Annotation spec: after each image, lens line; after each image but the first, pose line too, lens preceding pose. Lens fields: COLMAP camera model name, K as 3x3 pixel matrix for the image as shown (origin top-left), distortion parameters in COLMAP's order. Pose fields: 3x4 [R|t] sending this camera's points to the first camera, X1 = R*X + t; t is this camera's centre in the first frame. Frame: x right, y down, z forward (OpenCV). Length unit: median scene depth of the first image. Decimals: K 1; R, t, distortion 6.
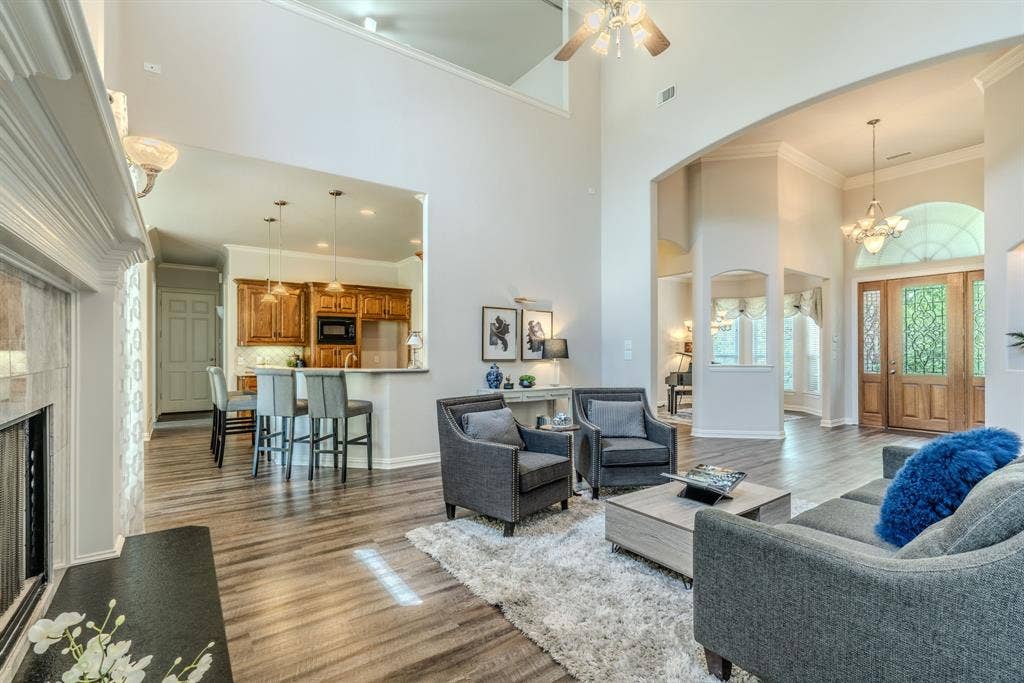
lens RADIAL K [[462.1, 0, 510.6], [0, 462.1, 343.1], [0, 0, 1]] dist [-0.000862, 0.000056]
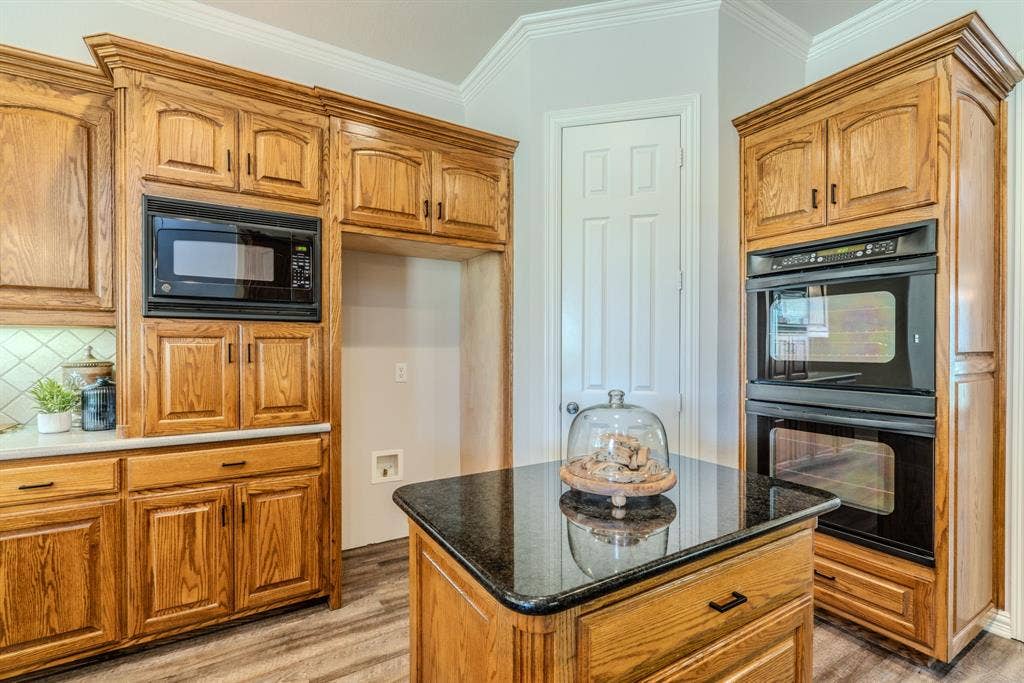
lens RADIAL K [[462.1, 0, 510.6], [0, 462.1, 343.1], [0, 0, 1]] dist [-0.000862, 0.000056]
pose [[0.997639, 0.005018, -0.068494, -0.209101], [-0.004151, 0.999910, 0.012791, 0.011051], [0.068552, -0.012477, 0.997570, 0.746102]]
